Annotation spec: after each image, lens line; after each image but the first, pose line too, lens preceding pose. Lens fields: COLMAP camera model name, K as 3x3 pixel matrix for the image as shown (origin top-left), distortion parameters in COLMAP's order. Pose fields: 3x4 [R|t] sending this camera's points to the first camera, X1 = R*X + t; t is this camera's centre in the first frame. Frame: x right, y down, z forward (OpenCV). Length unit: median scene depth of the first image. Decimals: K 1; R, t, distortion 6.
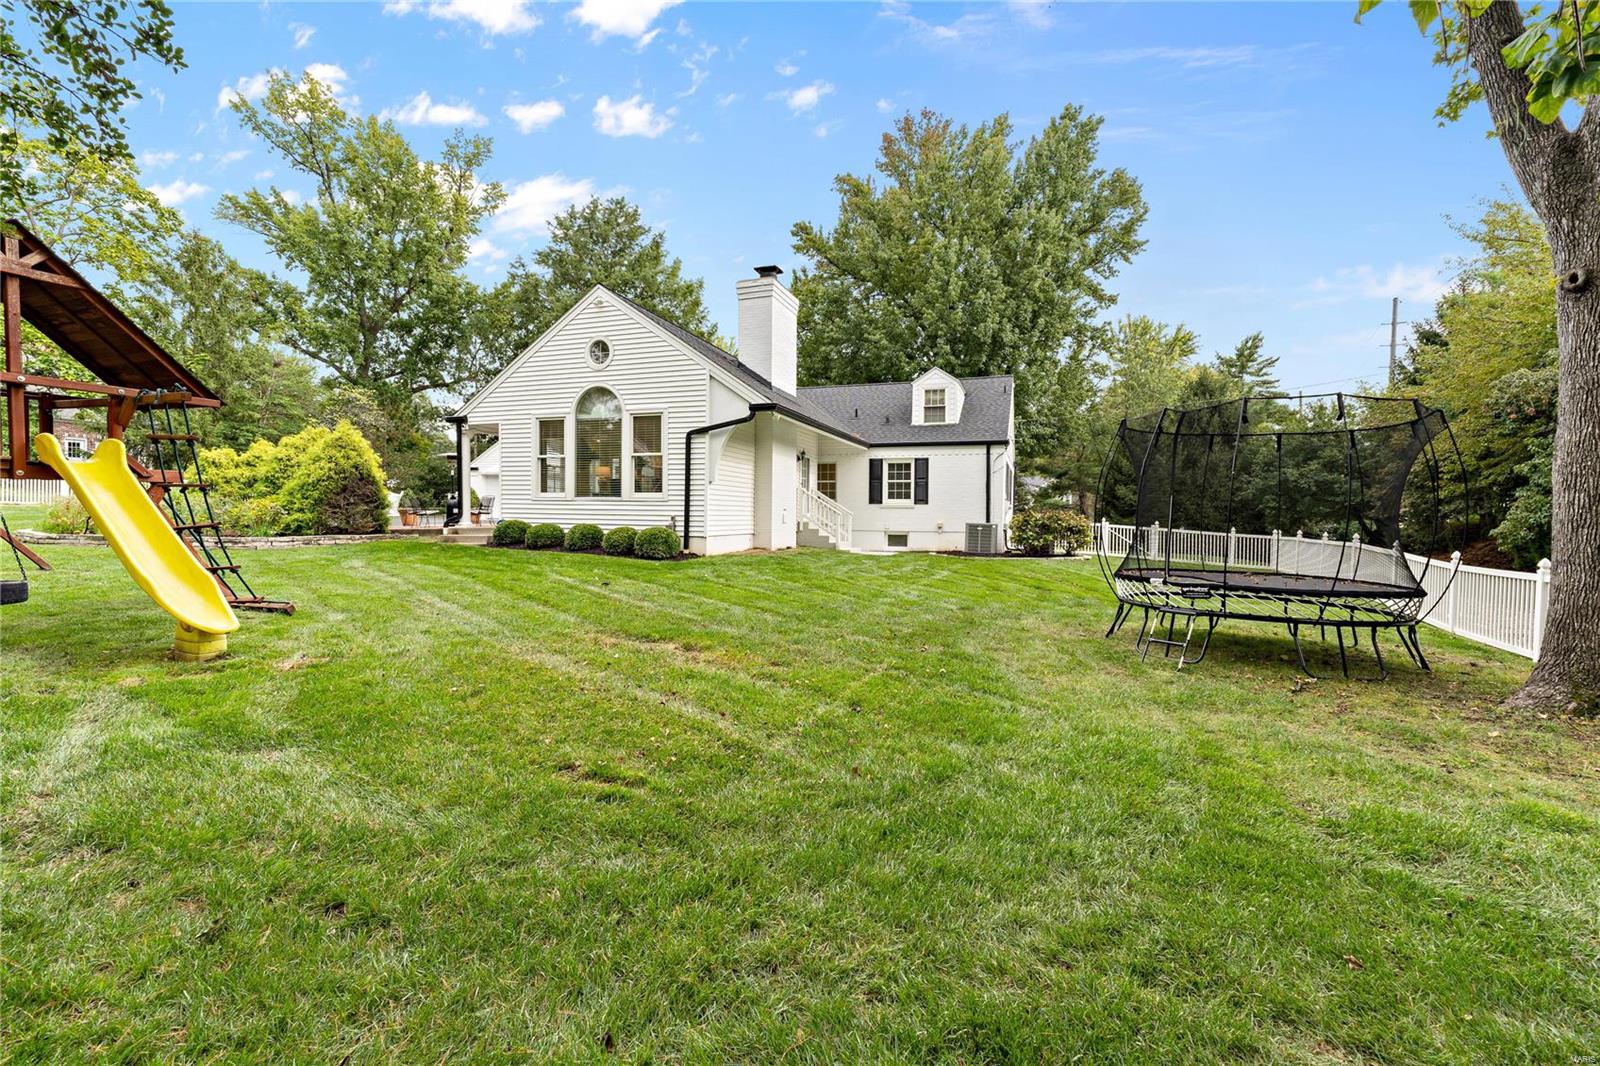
lens RADIAL K [[671.0, 0, 800.0], [0, 671.0, 533.0], [0, 0, 1]] dist [-0.002979, -0.000114]
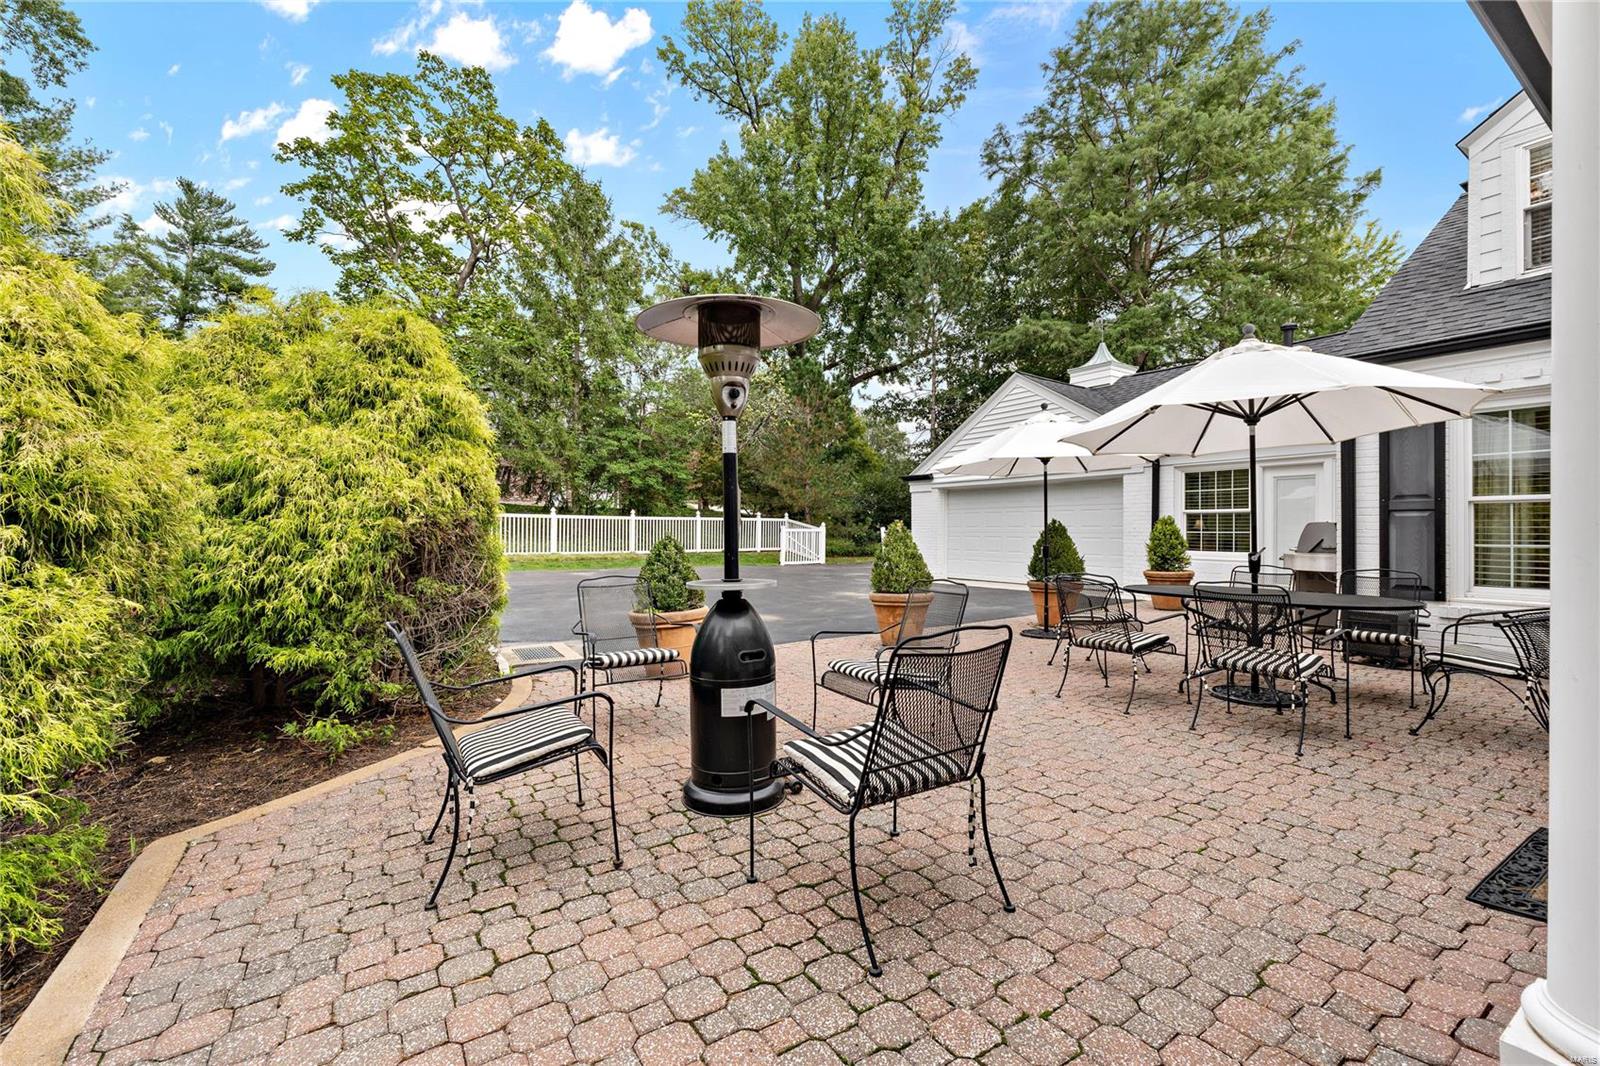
lens RADIAL K [[671.0, 0, 800.0], [0, 671.0, 533.0], [0, 0, 1]] dist [-0.002979, -0.000114]
pose [[0.792545, -0.008991, -0.609747, -0.356467], [-0.010503, 0.999542, -0.028391, -0.054464], [0.609722, 0.028906, 0.792088, 0.767612]]
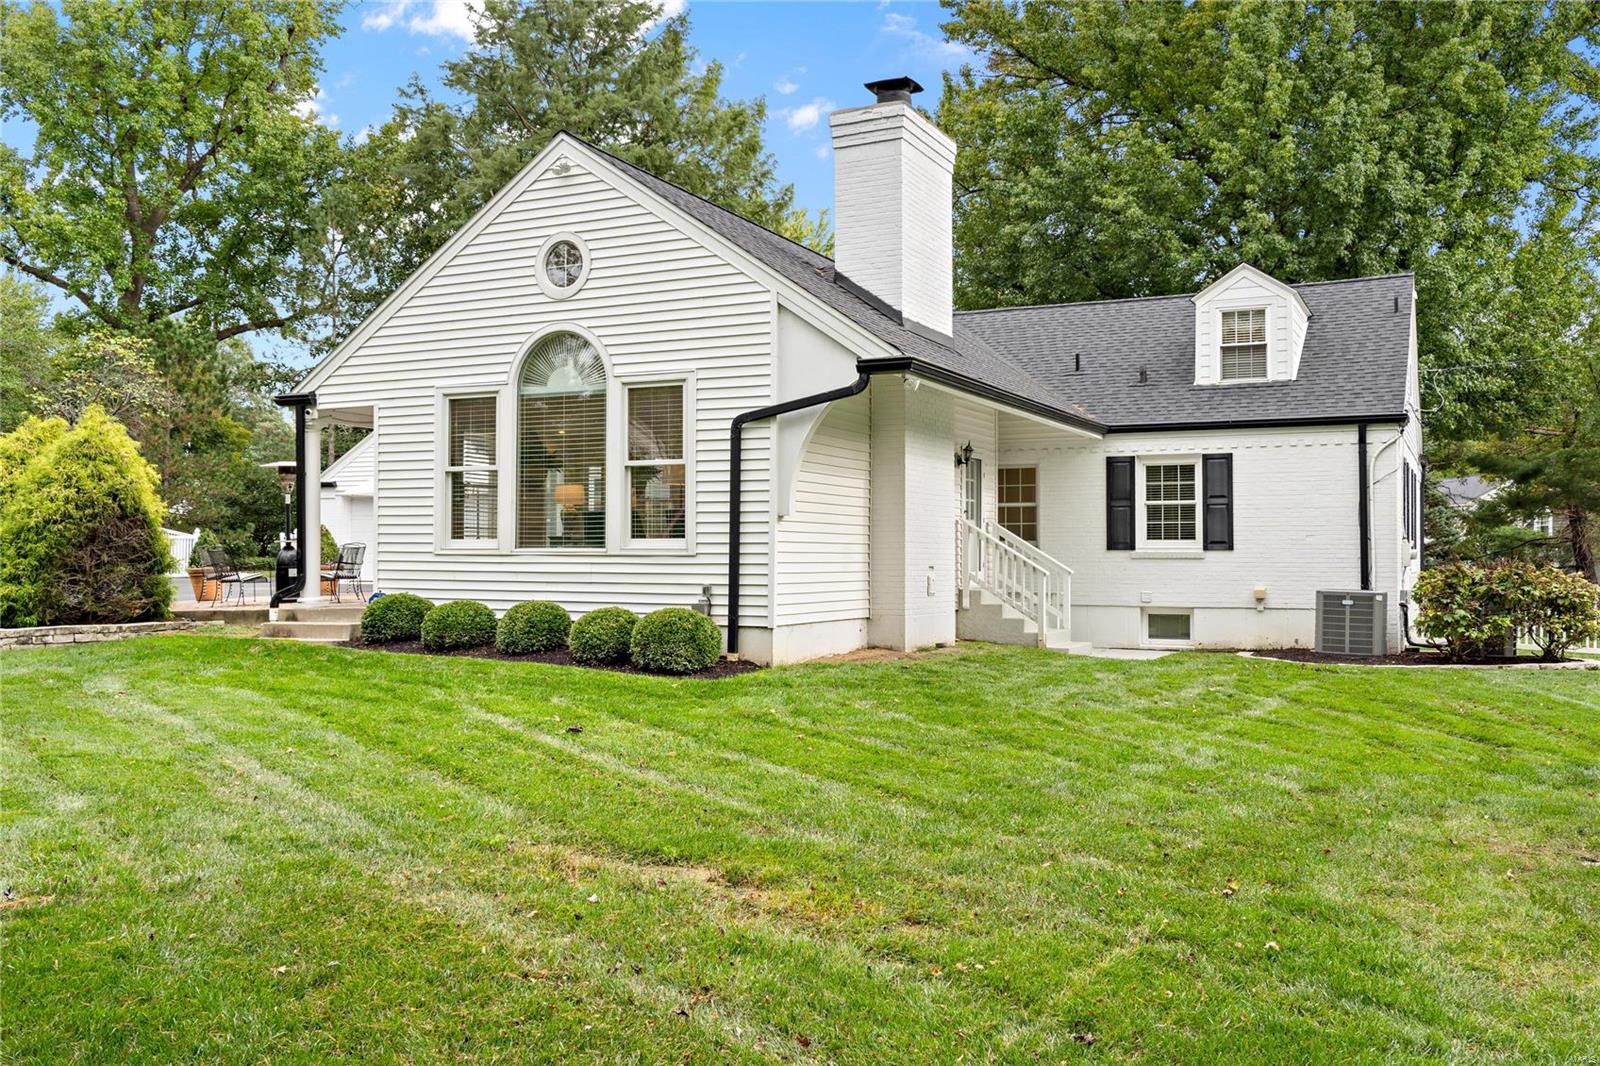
lens RADIAL K [[1364.0, 0, 800.0], [0, 1364.0, 533.0], [0, 0, 1]] dist [0.002536, 0.008687]
pose [[0.992807, -0.011570, -0.119163, 0.000768], [0.006159, 0.998937, -0.045678, -0.012144], [0.119565, 0.044616, 0.991823, 0.000532]]
